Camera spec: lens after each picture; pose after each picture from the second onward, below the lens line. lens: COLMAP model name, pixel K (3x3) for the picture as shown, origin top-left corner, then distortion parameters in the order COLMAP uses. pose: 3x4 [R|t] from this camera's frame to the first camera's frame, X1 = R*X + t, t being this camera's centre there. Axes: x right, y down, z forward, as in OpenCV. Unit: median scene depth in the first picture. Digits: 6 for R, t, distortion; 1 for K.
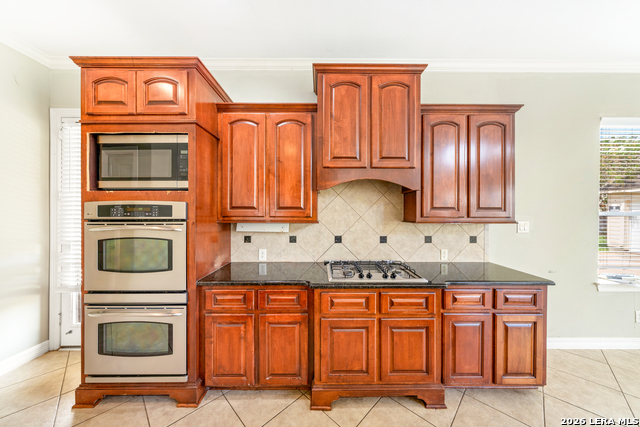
lens RADIAL K [[220.3, 0, 316.3], [0, 220.3, 212.0], [0, 0, 1]] dist [0.000472, 0.000258]
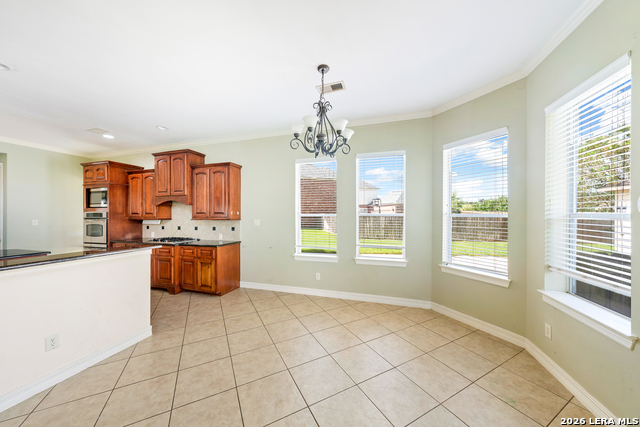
lens RADIAL K [[220.3, 0, 325.7], [0, 220.3, 216.0], [0, 0, 1]] dist [0.000472, 0.000258]
pose [[0.949826, -0.007746, -0.312681, 2.292403], [0.006588, 0.999967, -0.004759, 0.031474], [0.312708, 0.002460, 0.949846, -0.616973]]
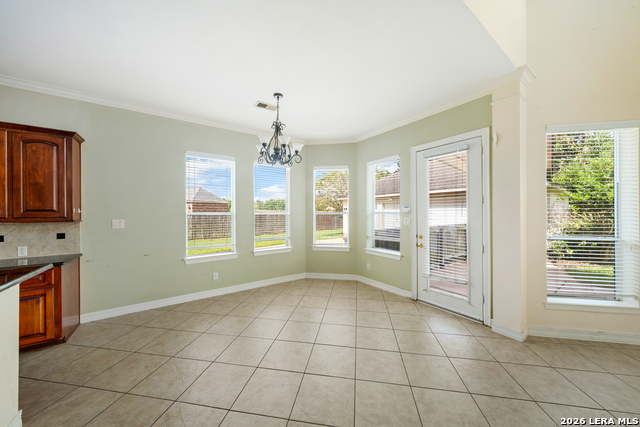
lens RADIAL K [[220.3, 0, 317.0], [0, 220.3, 215.2], [0, 0, 1]] dist [0.000472, 0.000258]
pose [[0.831839, -0.018804, 0.554698, 1.339602], [0.015786, 0.999823, 0.010220, 0.023515], [-0.554792, 0.000255, 0.831989, -0.856439]]
